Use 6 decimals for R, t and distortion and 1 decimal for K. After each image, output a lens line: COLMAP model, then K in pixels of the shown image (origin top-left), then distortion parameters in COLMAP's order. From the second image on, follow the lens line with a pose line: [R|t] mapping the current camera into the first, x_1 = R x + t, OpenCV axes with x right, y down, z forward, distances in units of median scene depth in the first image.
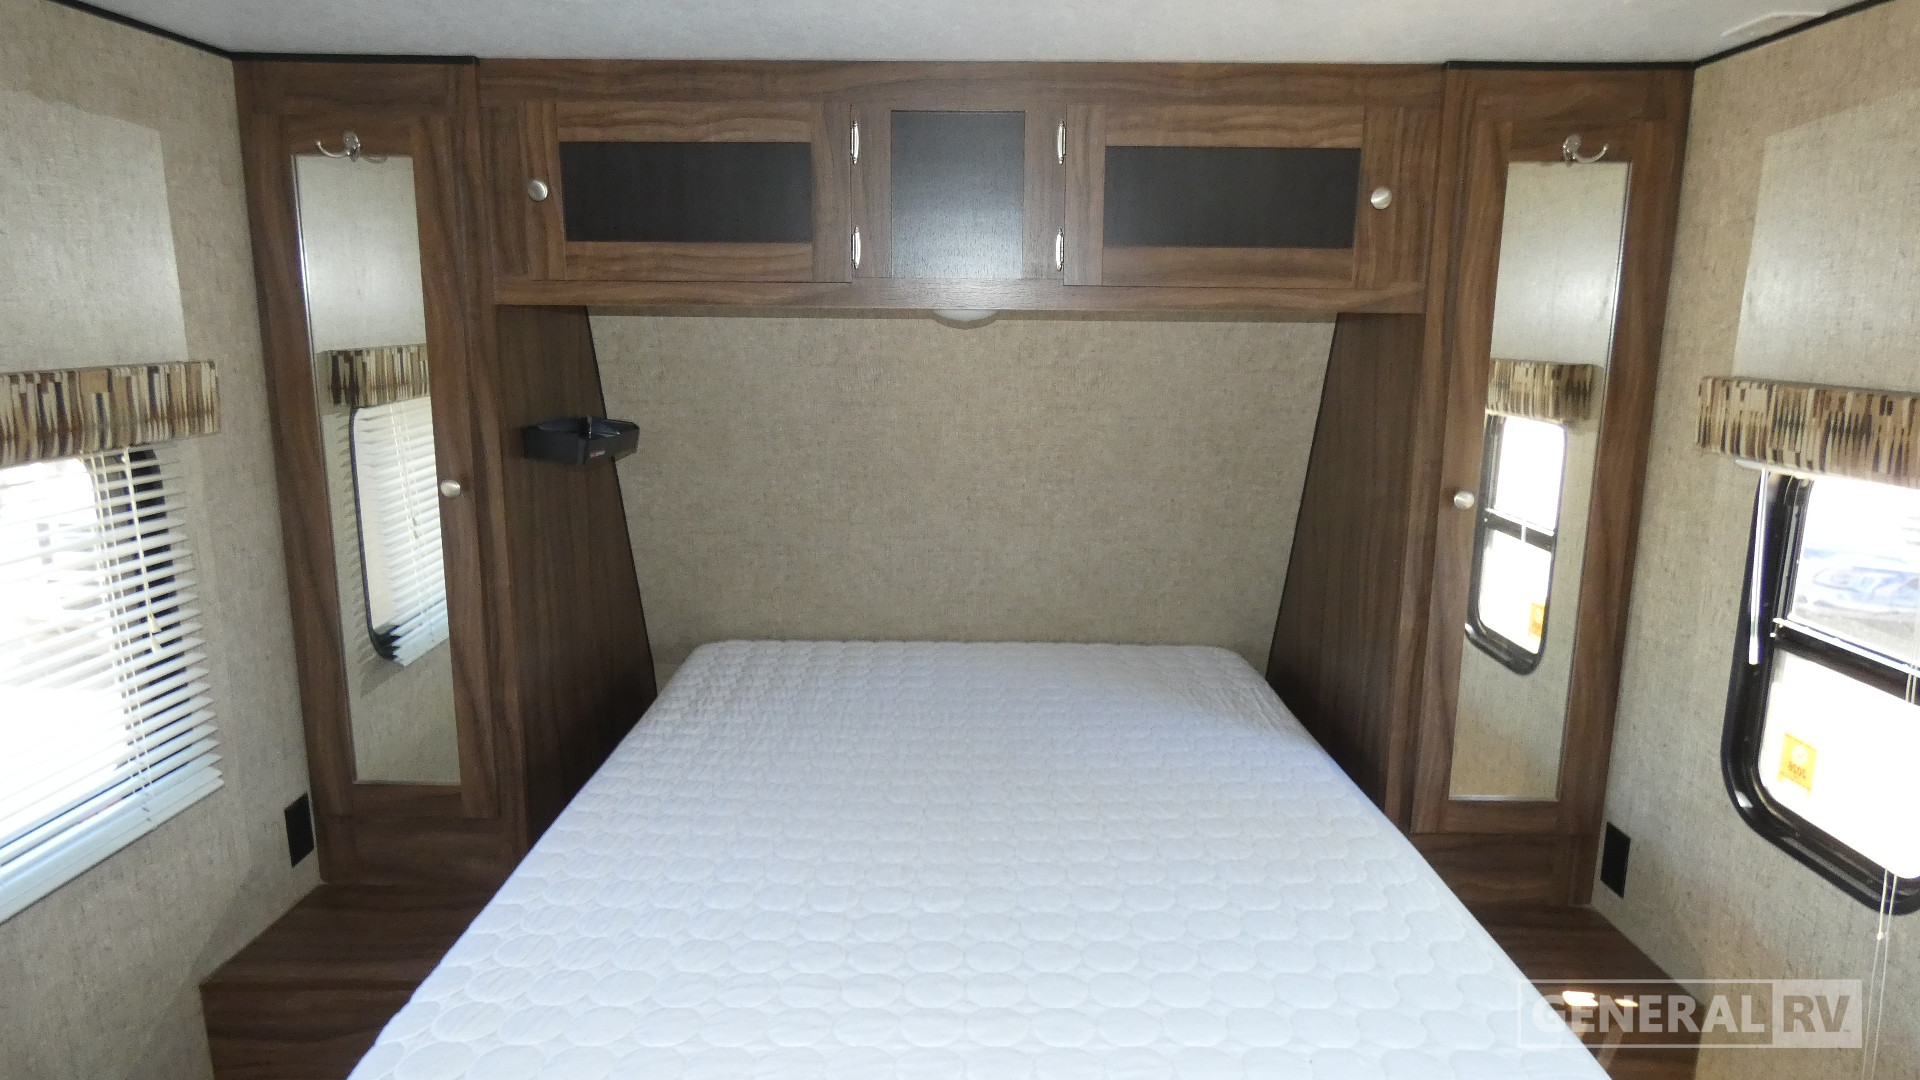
lens RADIAL K [[1150.0, 0, 950.4], [0, 1150.0, 534.3], [0, 0, 1]] dist [-0.002193, -0.002215]
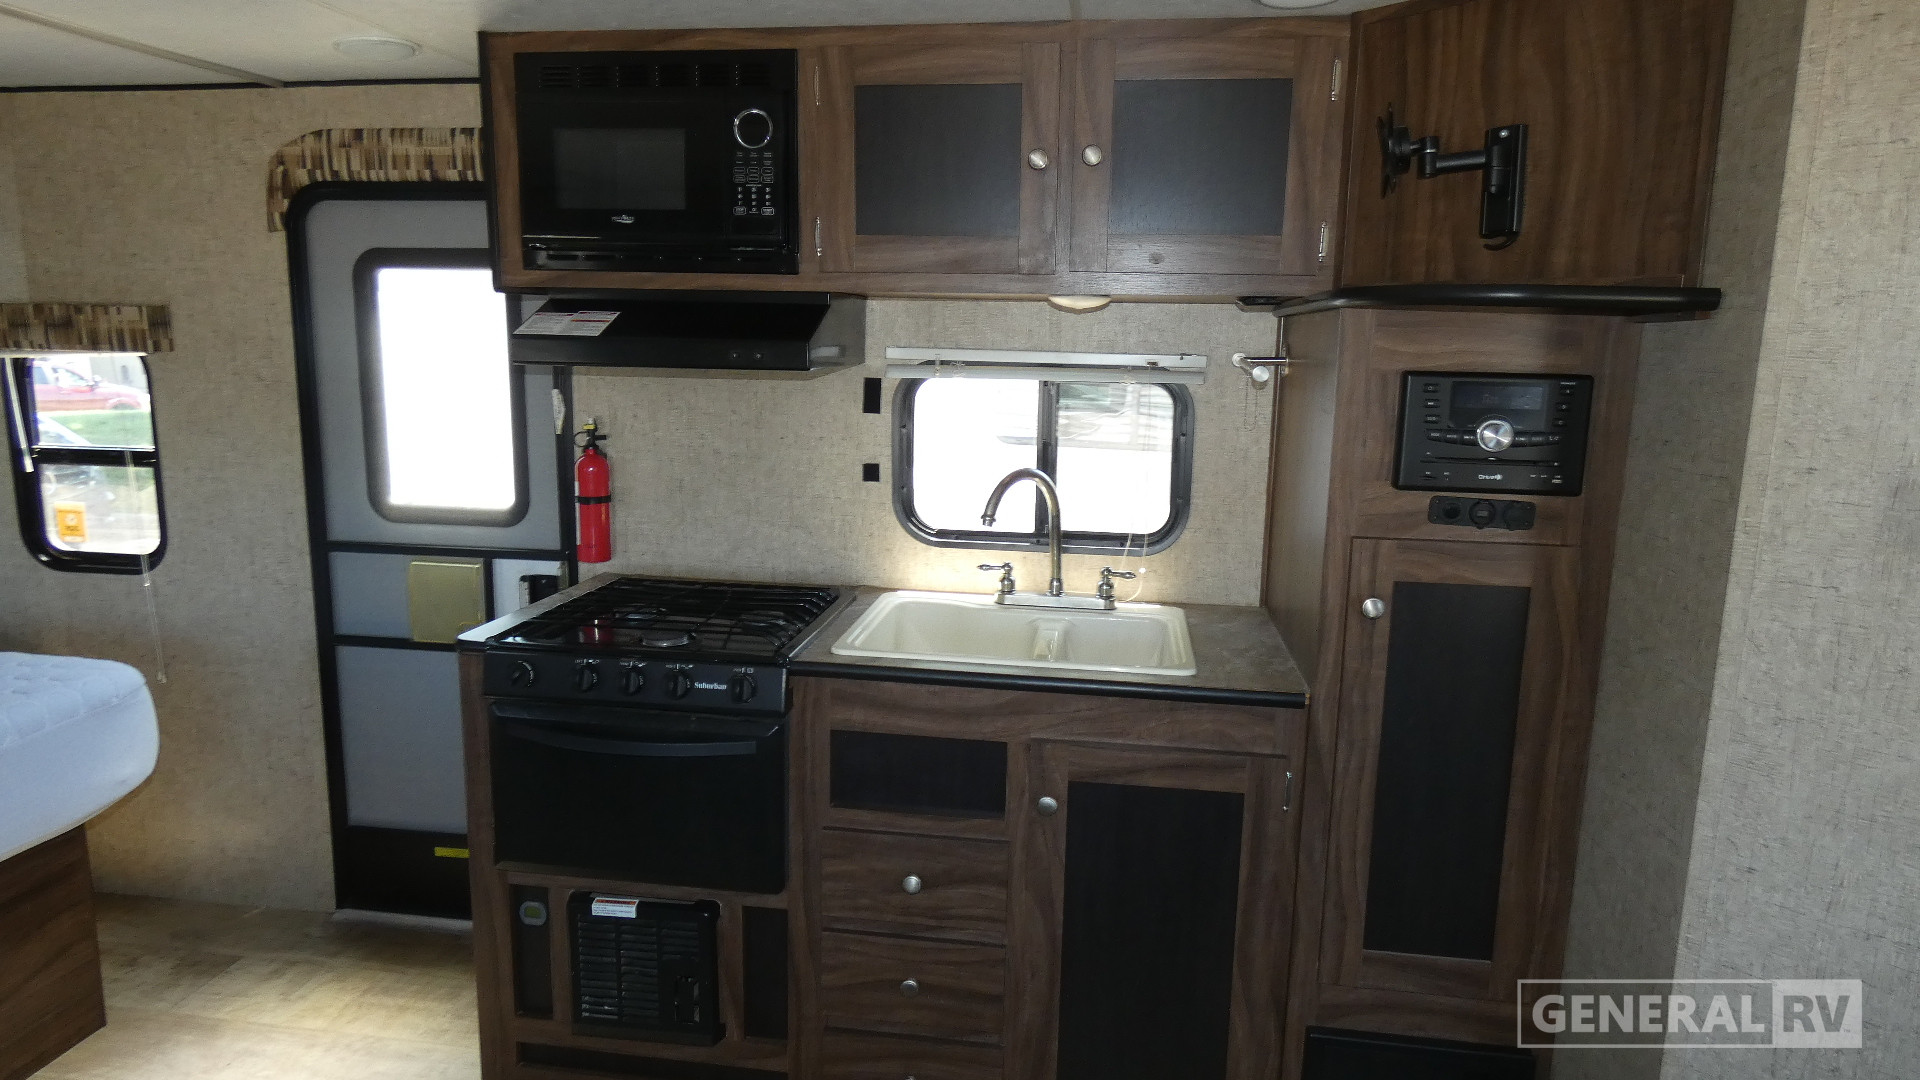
lens RADIAL K [[1150.0, 0, 950.4], [0, 1150.0, 534.3], [0, 0, 1]] dist [-0.002193, -0.002215]
pose [[0.118153, -0.176766, 0.977136, -0.698474], [0.171560, 0.972864, 0.155248, 0.149687], [-0.978063, 0.149294, 0.145273, -0.480852]]
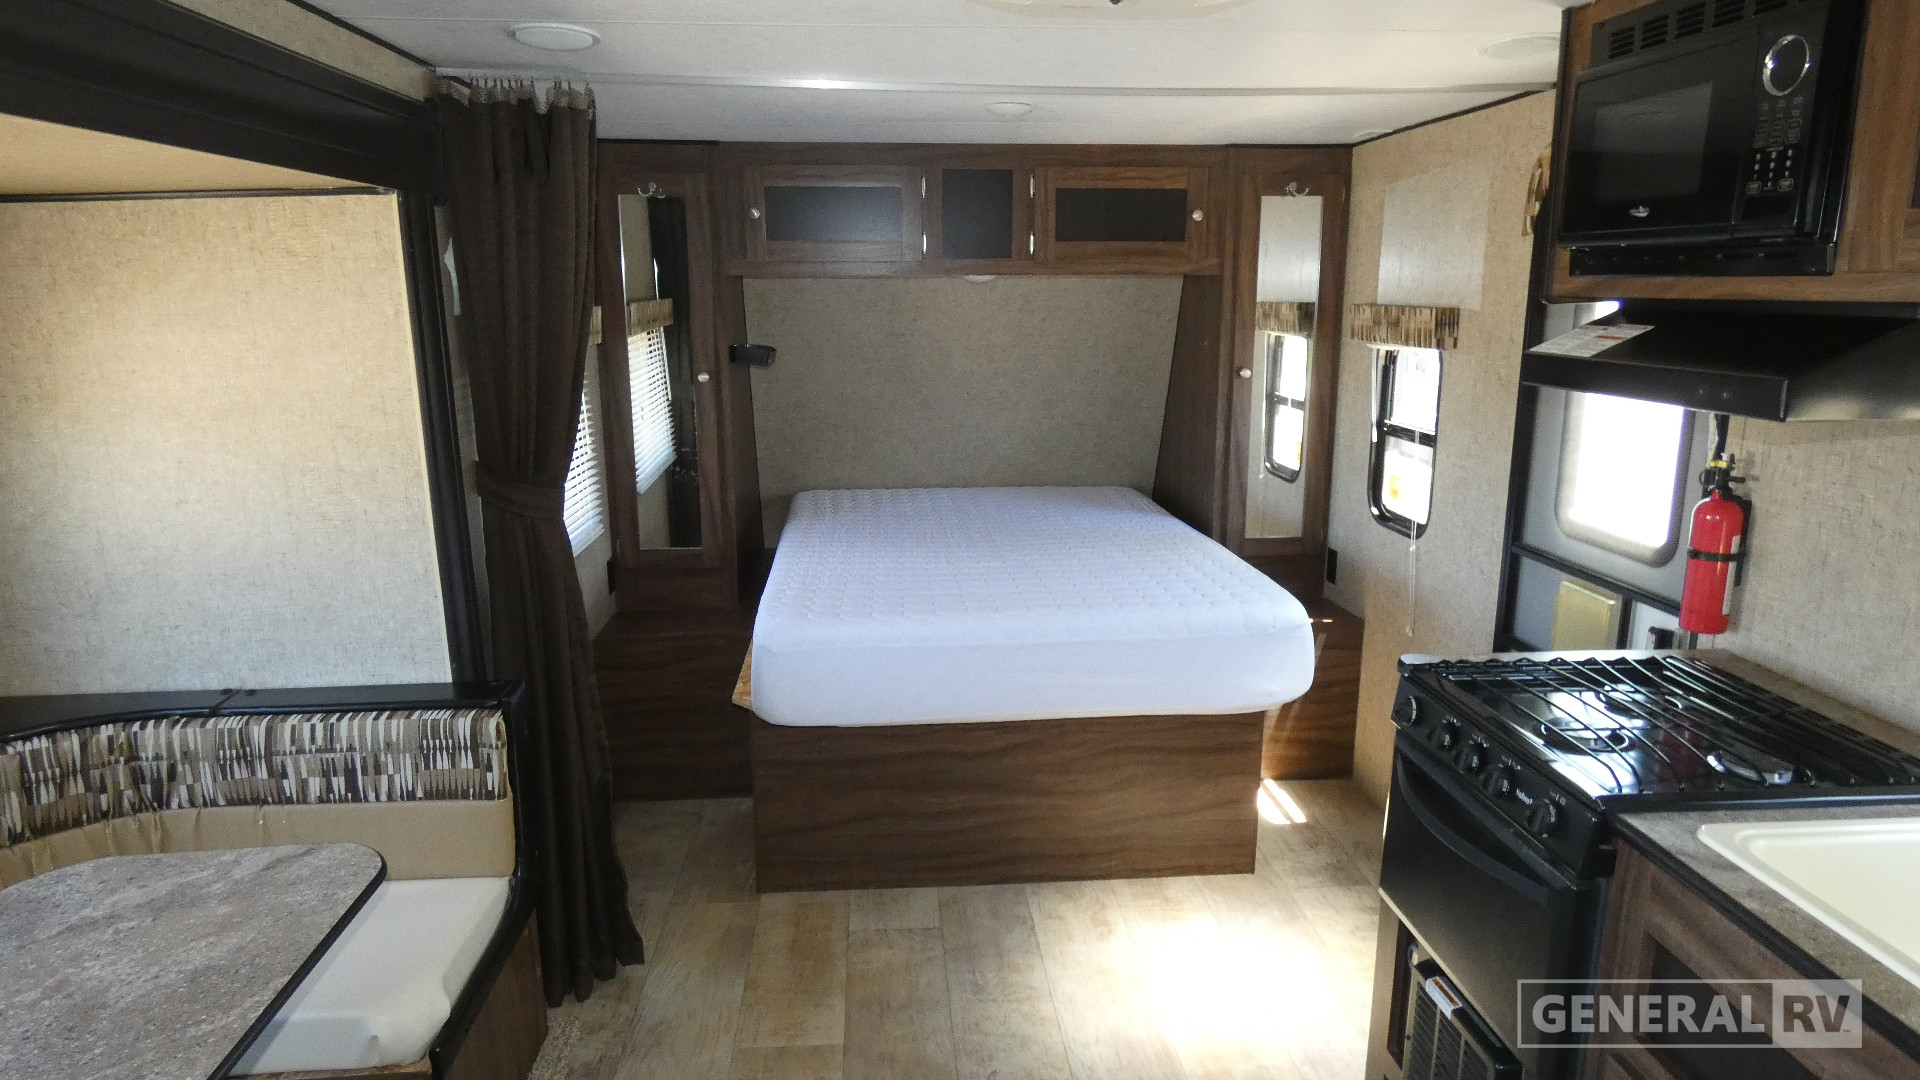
lens RADIAL K [[1150.0, 0, 950.4], [0, 1150.0, 534.3], [0, 0, 1]] dist [-0.002193, -0.002215]
pose [[0.995570, -0.031779, 0.088485, -0.223053], [0.029822, 0.999282, 0.023348, 0.182190], [-0.089163, -0.020606, 0.995804, -0.881015]]
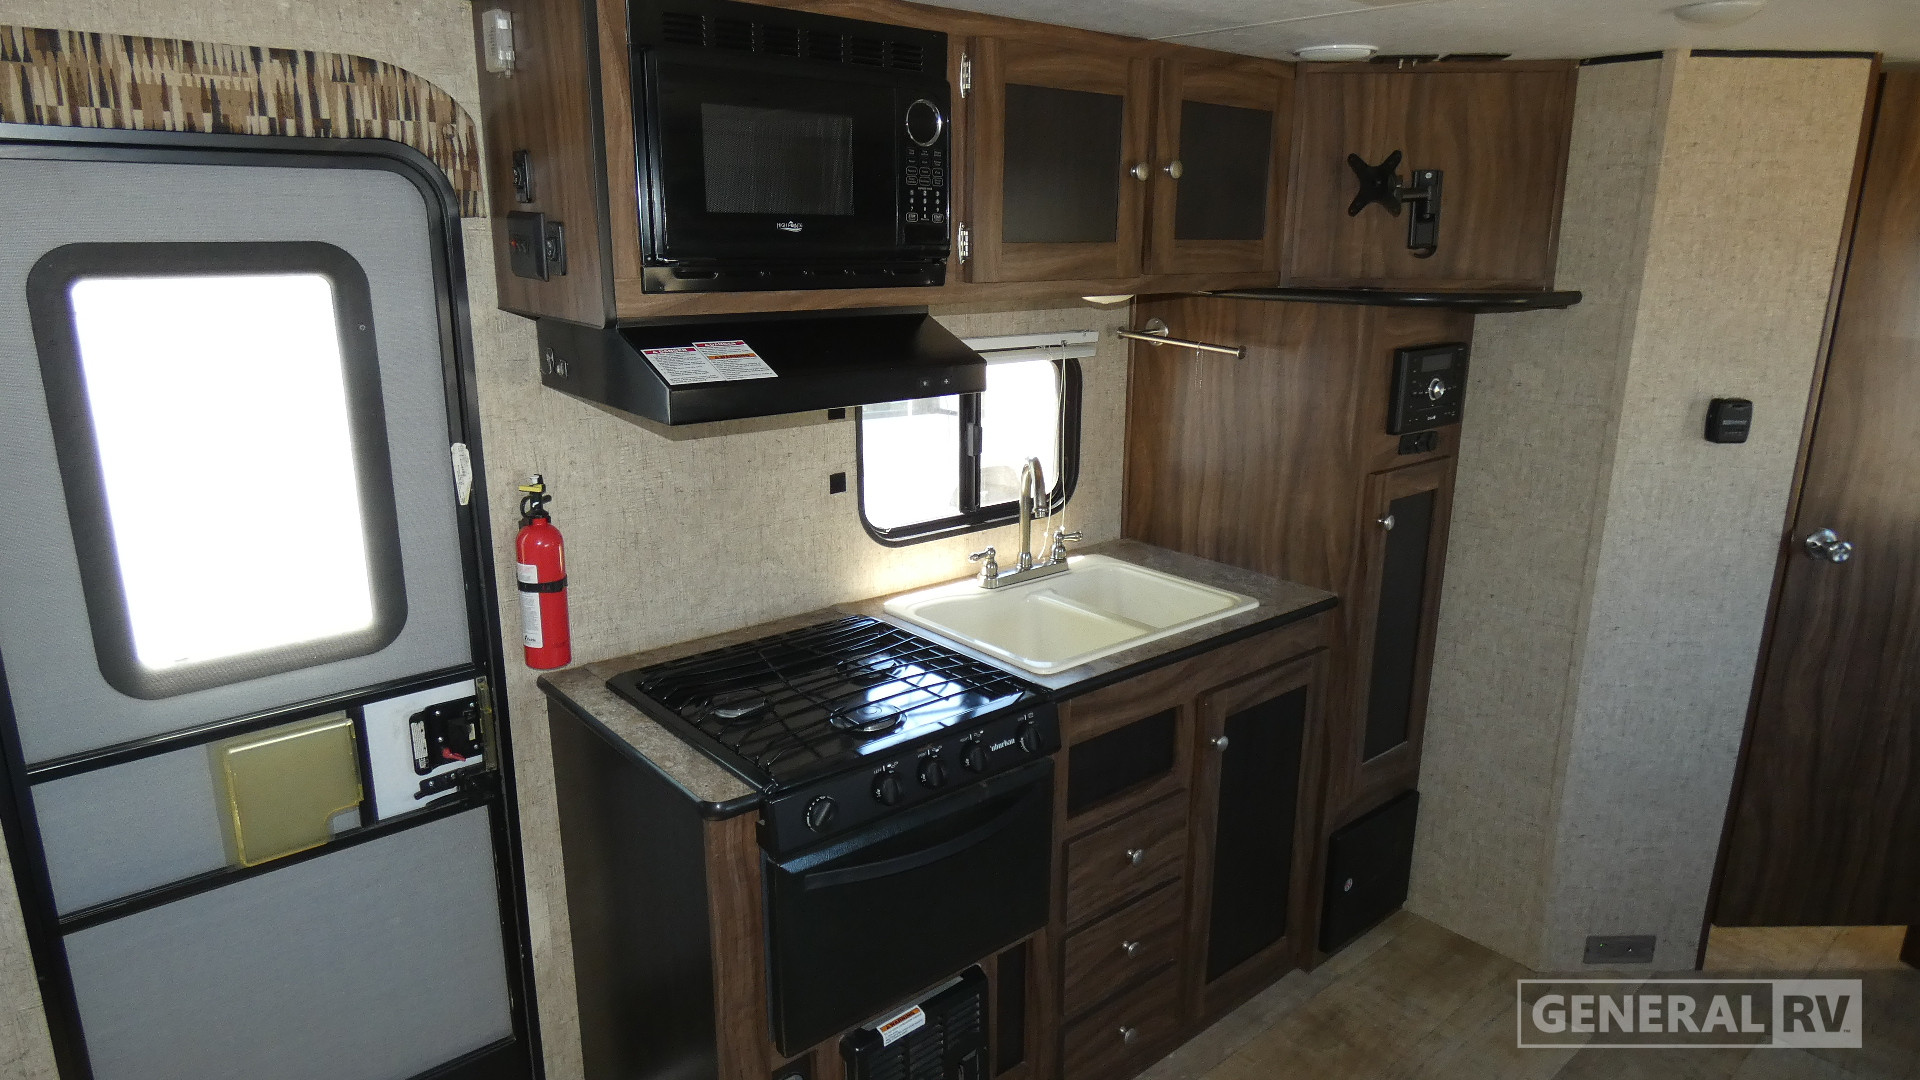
lens RADIAL K [[1155.3, 0, 960.0], [0, 1155.3, 540.0], [0, 0, 1]] dist [-0.008491, -0.002146]
pose [[-0.661615, -0.204980, 0.721283, -0.378819], [0.132611, 0.914763, 0.381605, -0.121329], [-0.738024, 0.348126, -0.578038, 0.416879]]
